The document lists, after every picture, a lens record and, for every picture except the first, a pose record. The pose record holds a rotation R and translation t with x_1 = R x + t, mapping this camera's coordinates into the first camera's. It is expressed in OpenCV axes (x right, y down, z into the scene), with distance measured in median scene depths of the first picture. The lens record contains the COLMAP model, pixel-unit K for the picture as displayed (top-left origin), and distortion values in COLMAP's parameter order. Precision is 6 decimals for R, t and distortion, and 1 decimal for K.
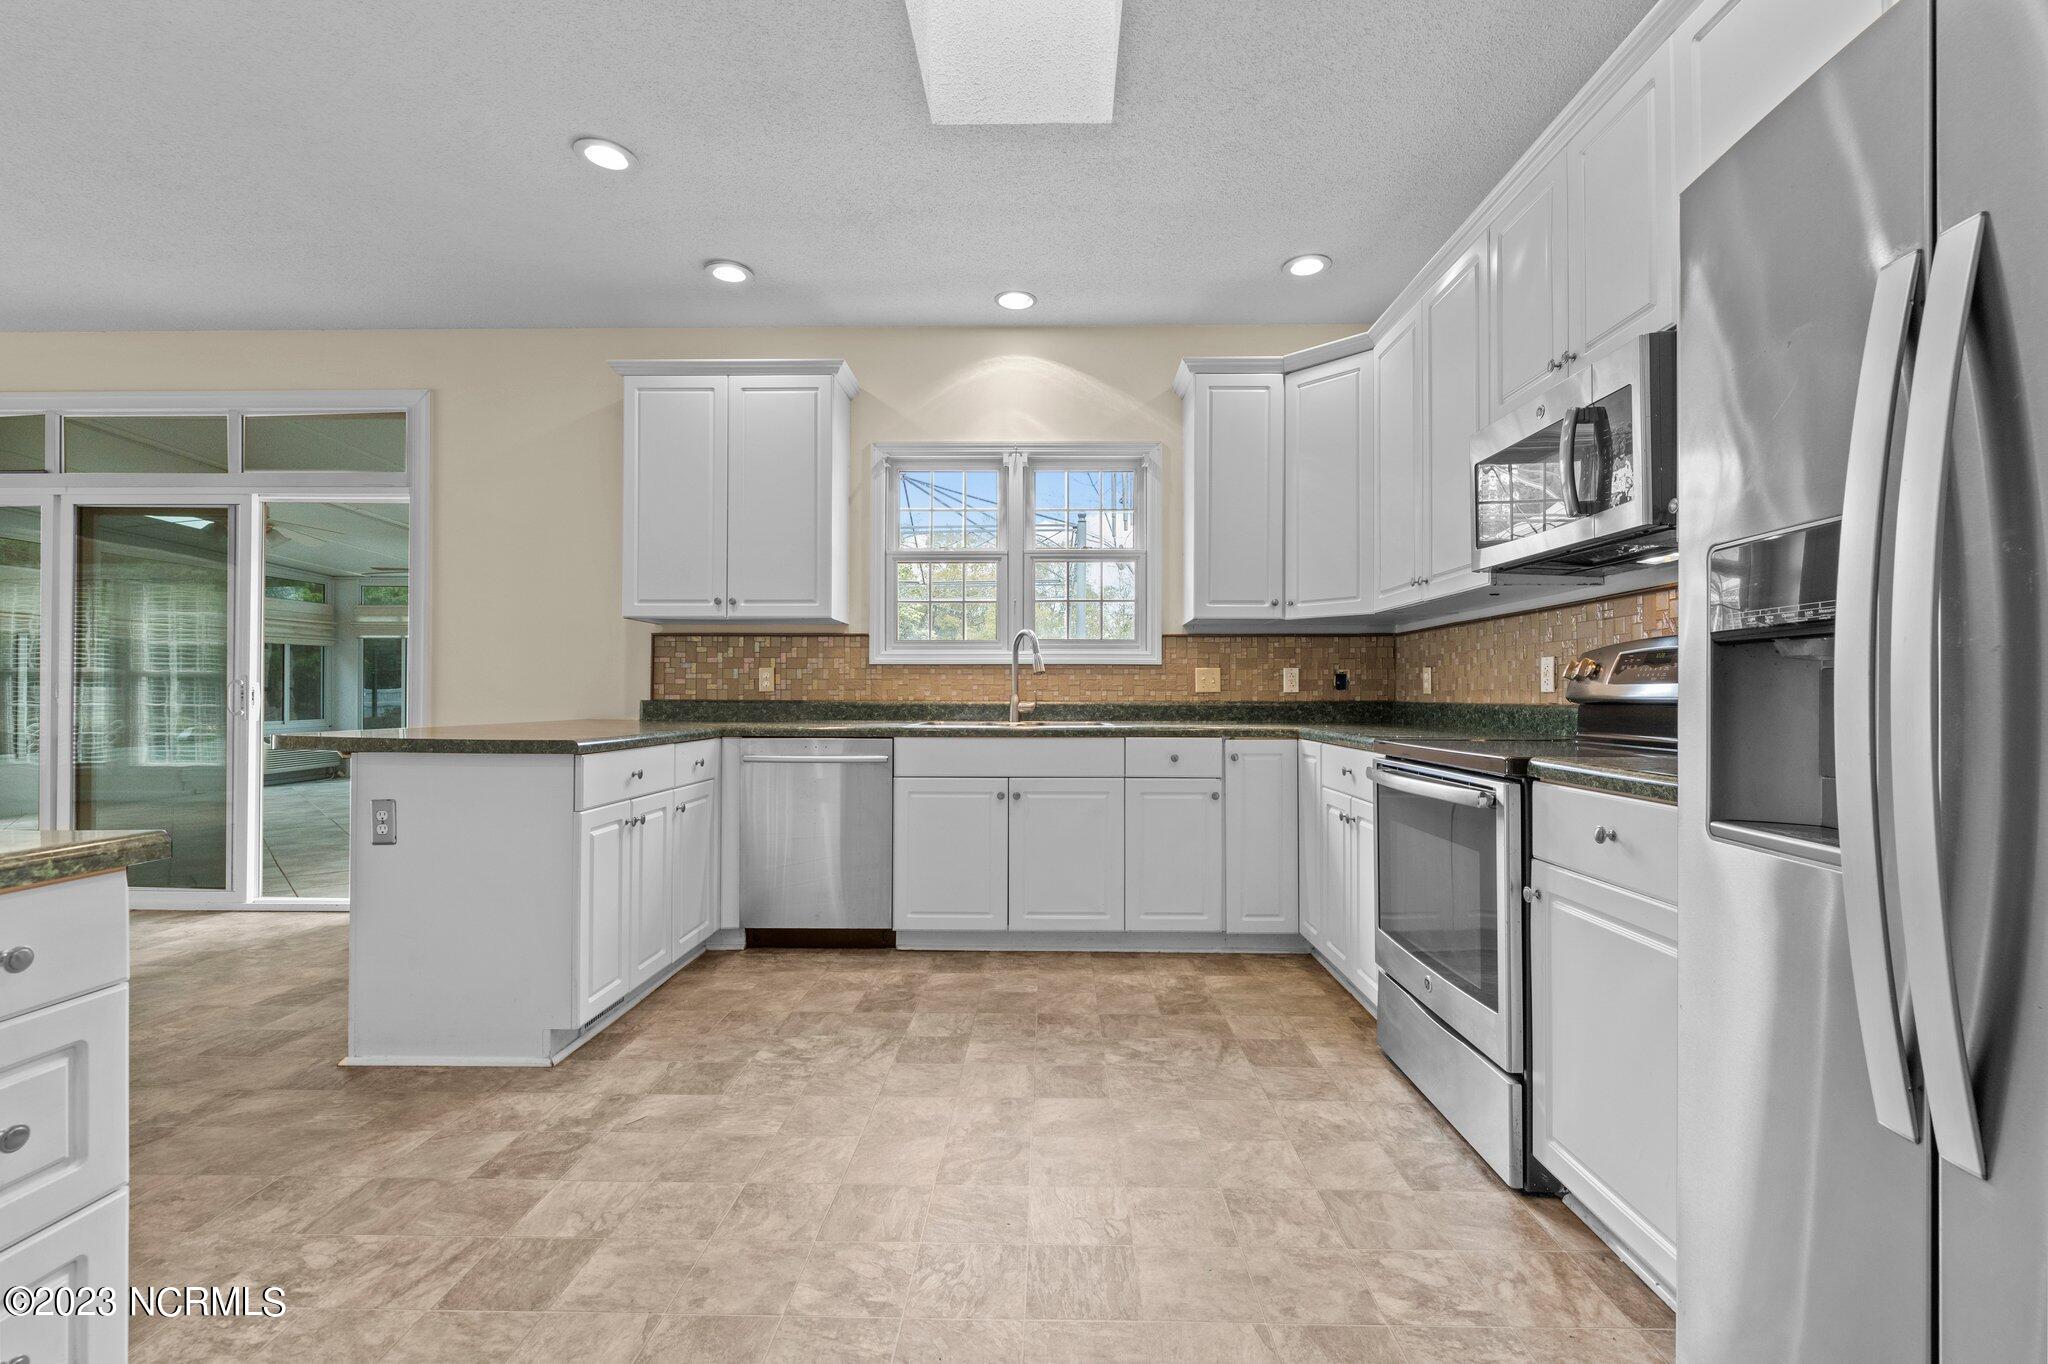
lens RADIAL K [[884.2, 0, 1024.6], [0, 884.2, 679.7], [0, 0, 1]] dist [-0.004076, -0.000877]
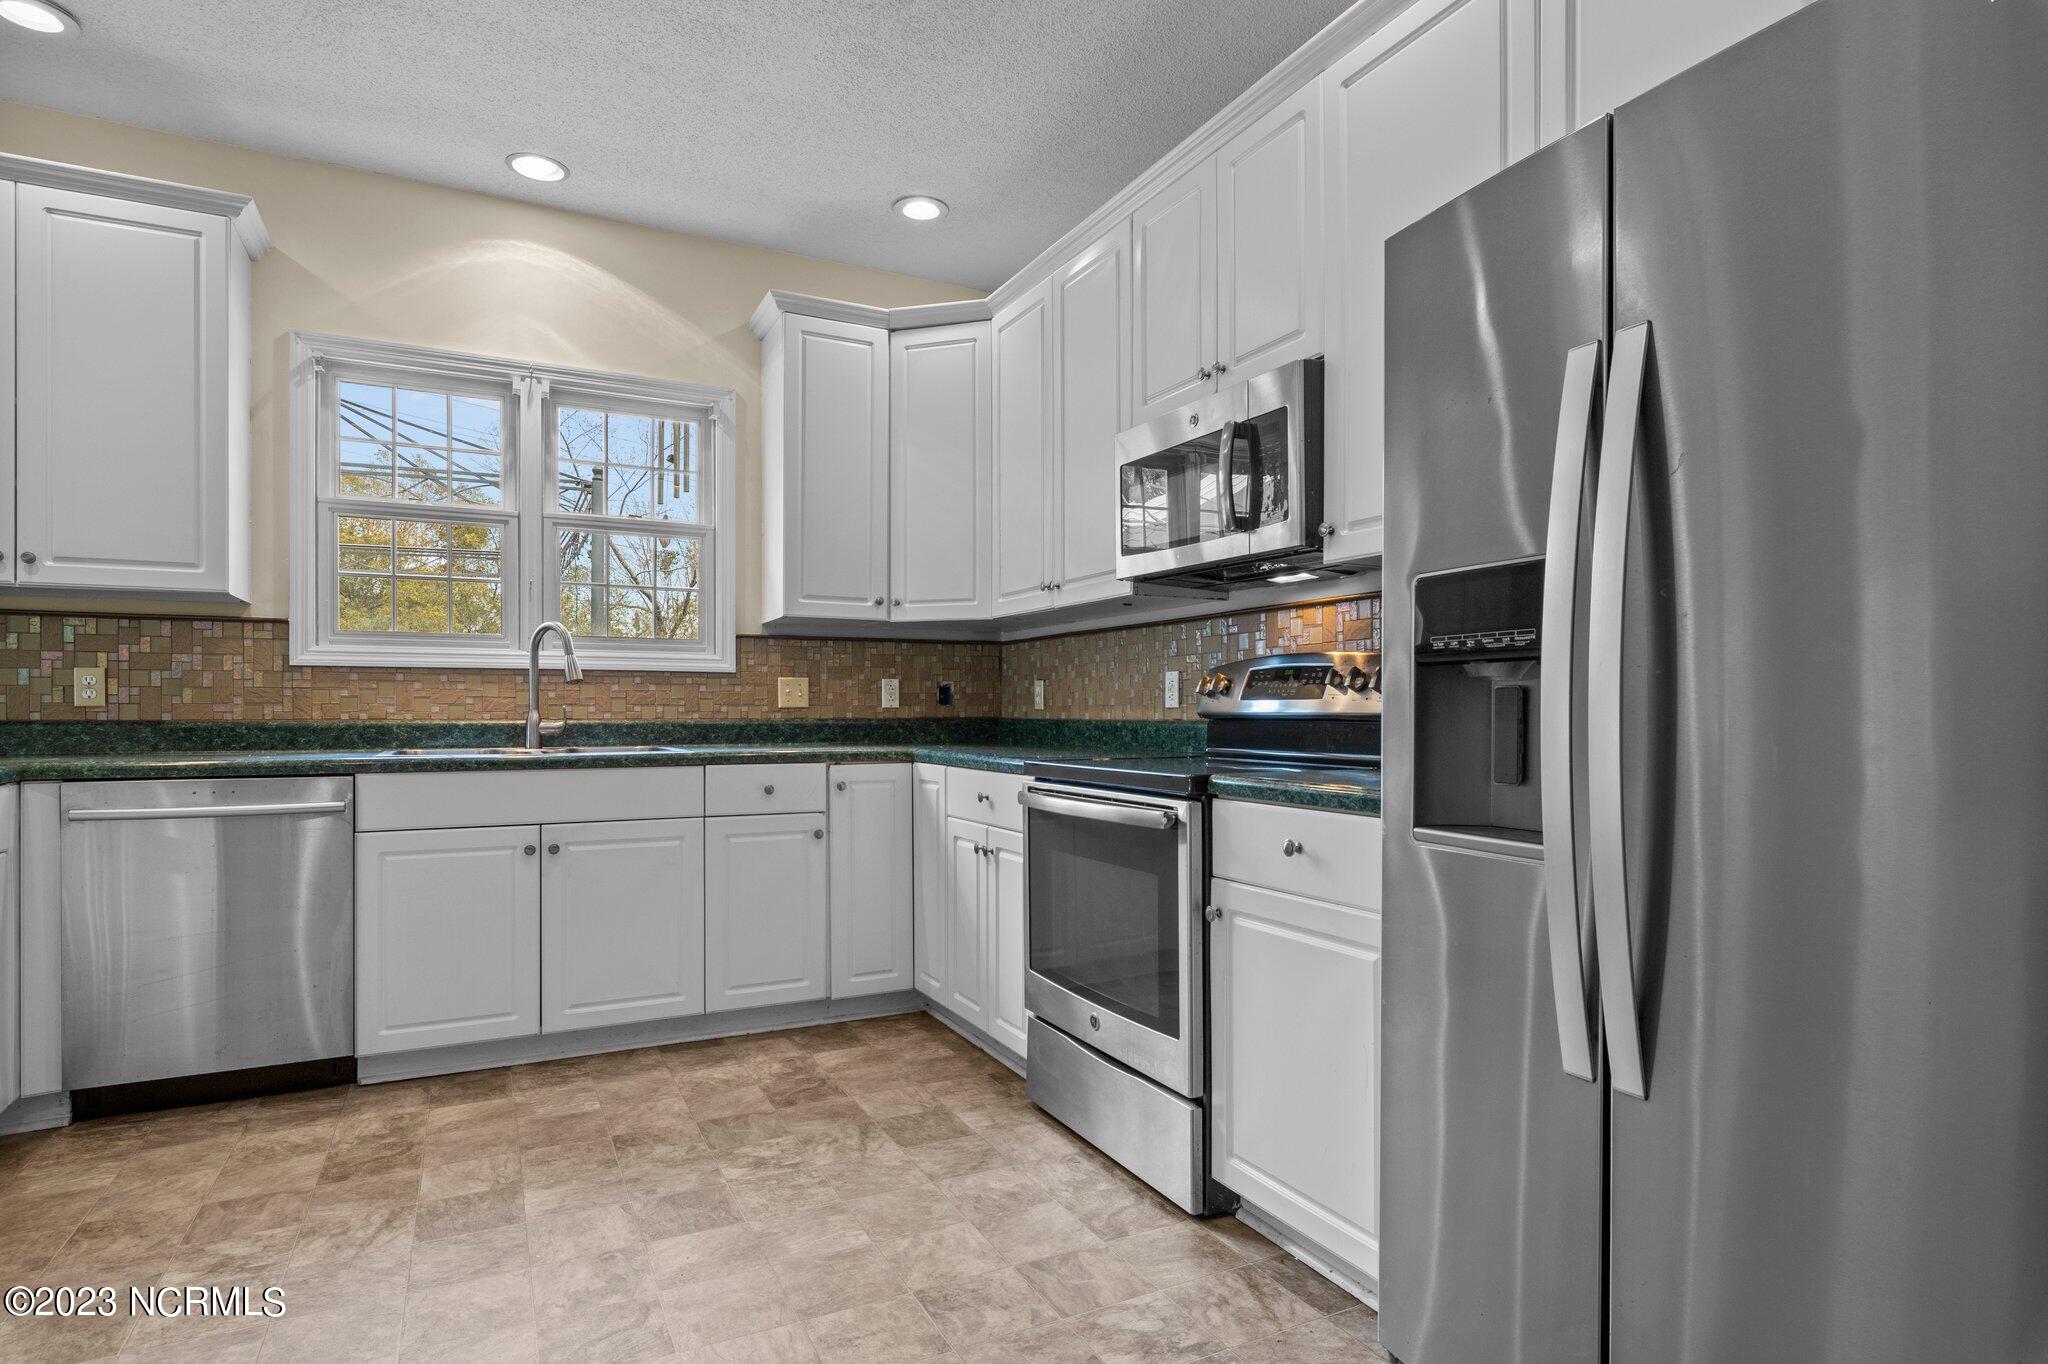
lens RADIAL K [[1098.0, 0, 1027.1], [0, 1098.0, 701.8], [0, 0, 1]] dist [-0.004697, -0.001442]
pose [[0.876841, 0.002348, 0.480774, -0.113529], [-0.006998, 0.999944, 0.007881, -0.000673], [-0.480729, -0.010275, 0.876809, 0.016416]]
